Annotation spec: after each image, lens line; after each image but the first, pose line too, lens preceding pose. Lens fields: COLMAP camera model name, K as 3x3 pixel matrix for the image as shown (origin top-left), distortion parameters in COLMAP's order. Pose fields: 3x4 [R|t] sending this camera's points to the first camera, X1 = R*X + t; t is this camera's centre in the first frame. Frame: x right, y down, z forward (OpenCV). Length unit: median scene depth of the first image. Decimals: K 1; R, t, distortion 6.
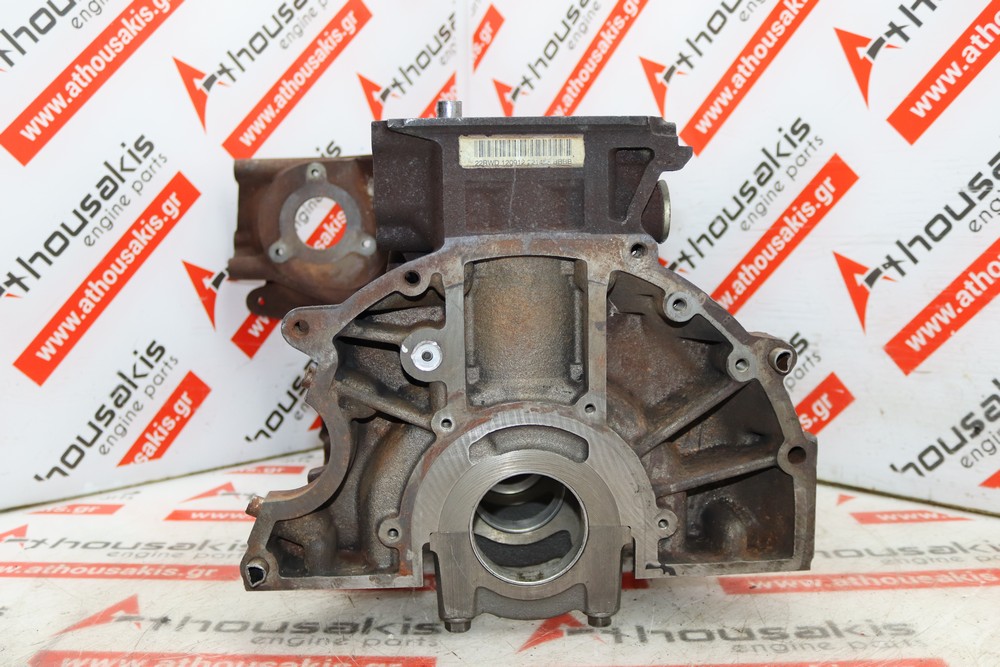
lens RADIAL K [[1136.5, 0, 504.6], [0, 1136.5, 332.5], [0, 0, 1]] dist [-0.051502, 0.000000]
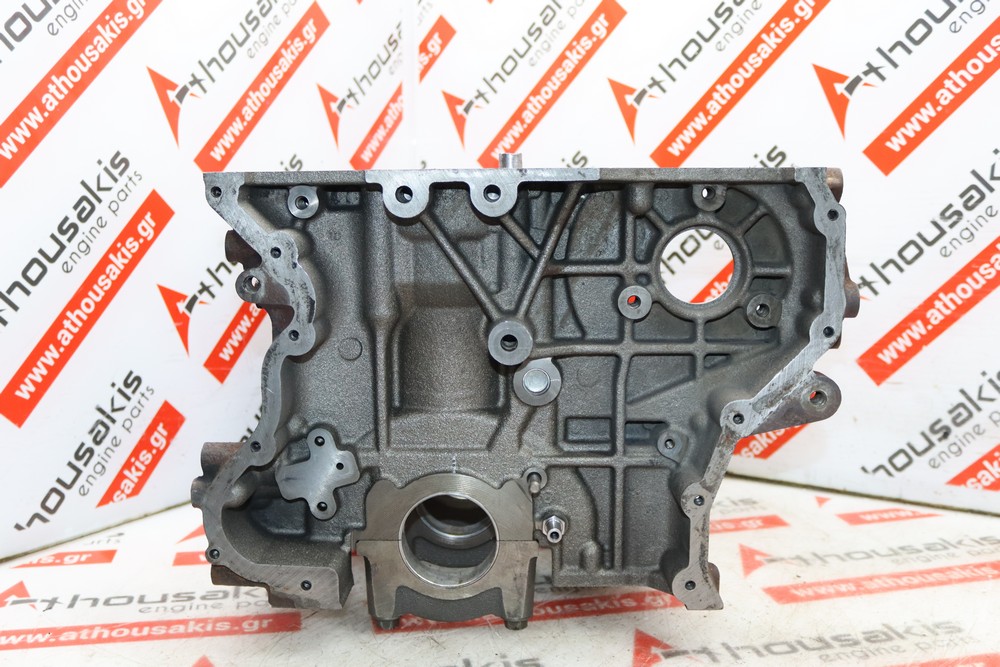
lens RADIAL K [[1116.5, 0, 498.9], [0, 1116.5, 333.4], [0, 0, 1]] dist [-0.067554, 0.000000]
pose [[0.971333, -0.023762, 0.236534, -0.239416], [0.016214, 0.999297, 0.033806, -0.051859], [-0.237171, -0.029002, 0.971035, 0.040762]]
